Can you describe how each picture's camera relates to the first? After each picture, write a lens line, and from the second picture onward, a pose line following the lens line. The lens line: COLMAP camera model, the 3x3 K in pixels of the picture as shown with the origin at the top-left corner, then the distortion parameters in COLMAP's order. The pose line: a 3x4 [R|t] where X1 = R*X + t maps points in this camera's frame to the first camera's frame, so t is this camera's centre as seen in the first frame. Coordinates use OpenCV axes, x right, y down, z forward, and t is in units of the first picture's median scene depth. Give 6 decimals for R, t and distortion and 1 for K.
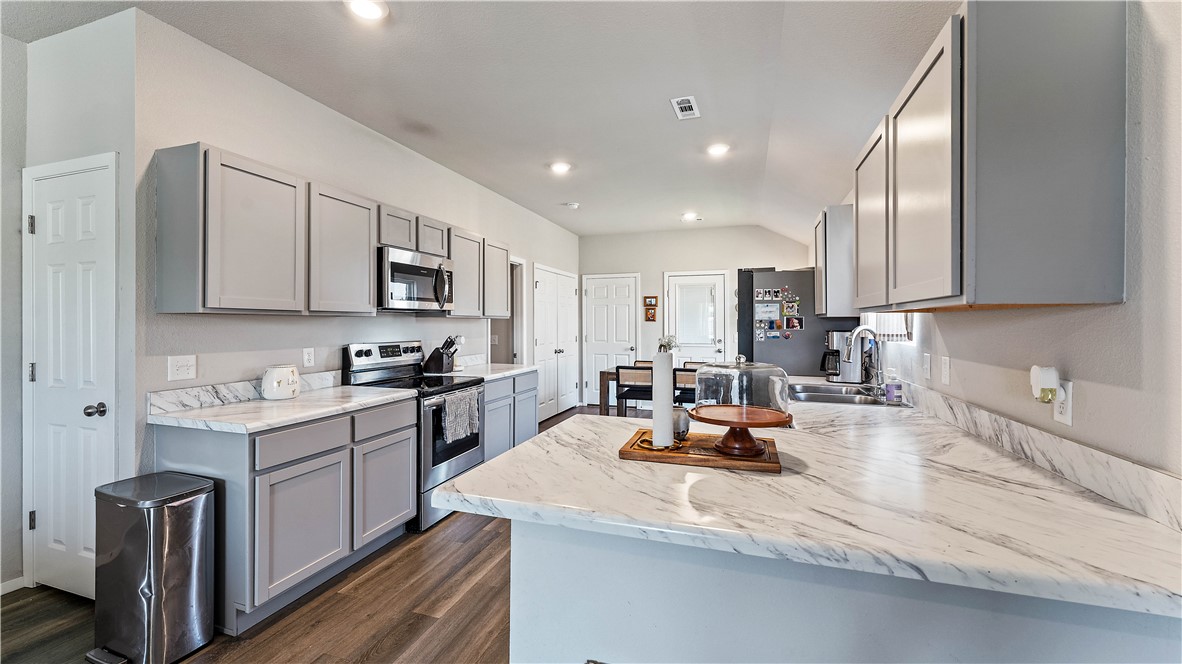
lens RADIAL K [[477.2, 0, 583.1], [0, 477.2, 328.1], [0, 0, 1]] dist [-0.001633, -0.000028]
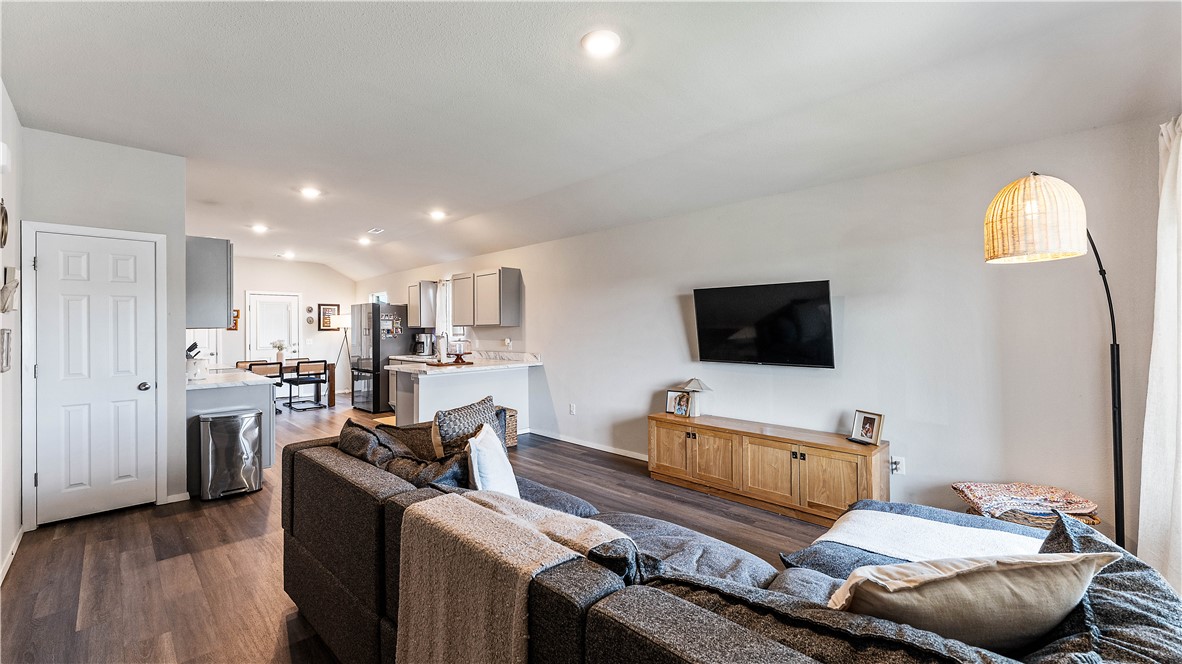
lens RADIAL K [[477.2, 0, 583.1], [0, 477.2, 328.1], [0, 0, 1]] dist [-0.001633, -0.000028]
pose [[0.440776, -0.004767, 0.897604, -1.060957], [0.018326, 0.999825, -0.003689, 0.001770], [-0.897430, 0.018075, 0.440787, -0.638424]]
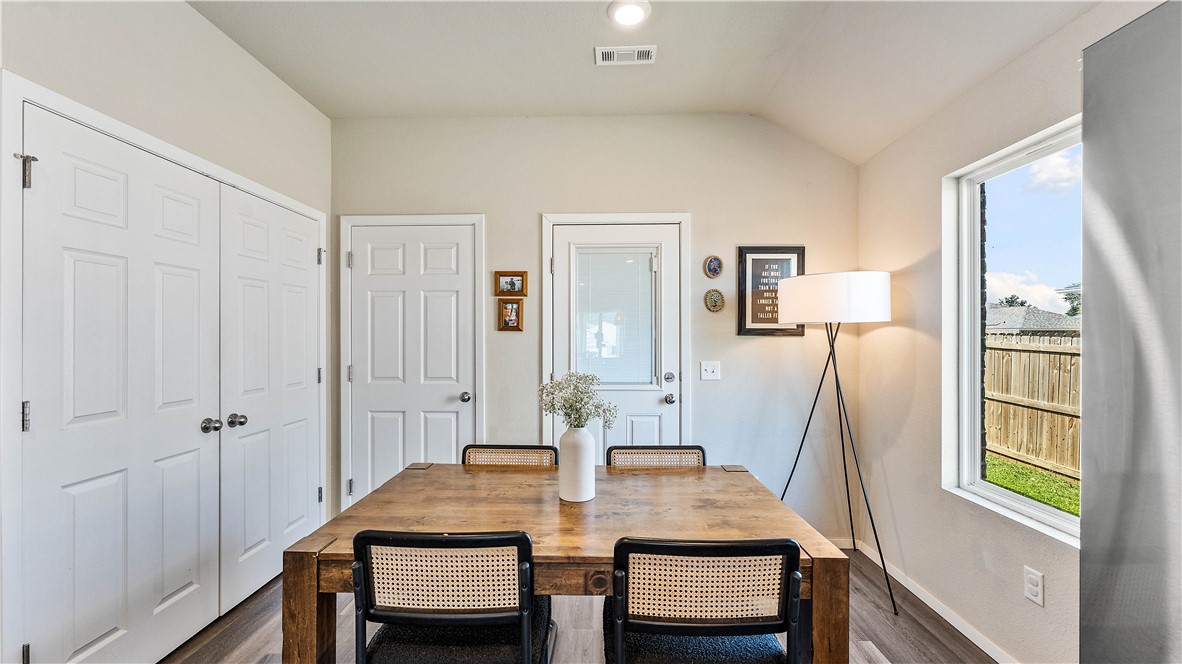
lens RADIAL K [[477.2, 0, 583.1], [0, 477.2, 328.1], [0, 0, 1]] dist [-0.001633, -0.000028]
pose [[0.954867, 0.007341, 0.296942, 0.149924], [0.002179, 0.999495, -0.031715, -0.006630], [-0.297024, 0.030931, 0.954369, 1.116006]]
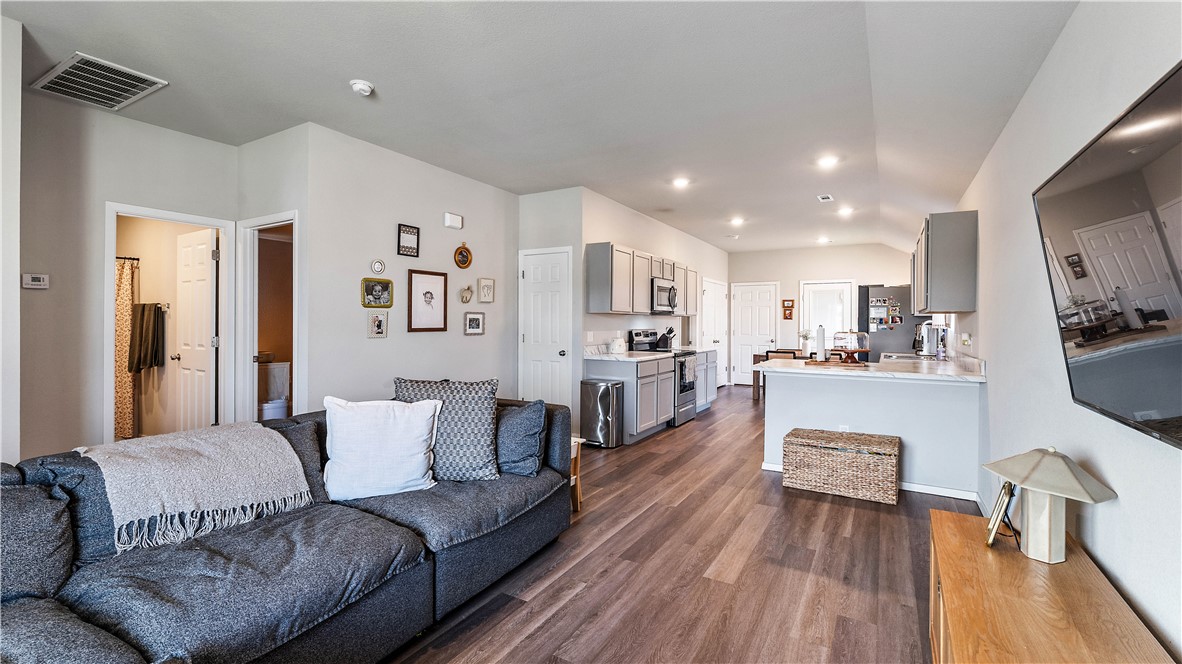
lens RADIAL K [[511.8, 0, 576.8], [0, 511.8, 326.0], [0, 0, 1]] dist [-0.002675, -0.000109]
pose [[0.977516, 0.008103, -0.210707, -0.232826], [-0.008957, 0.999955, -0.003096, 0.024248], [0.210672, 0.004914, 0.977544, -0.865190]]
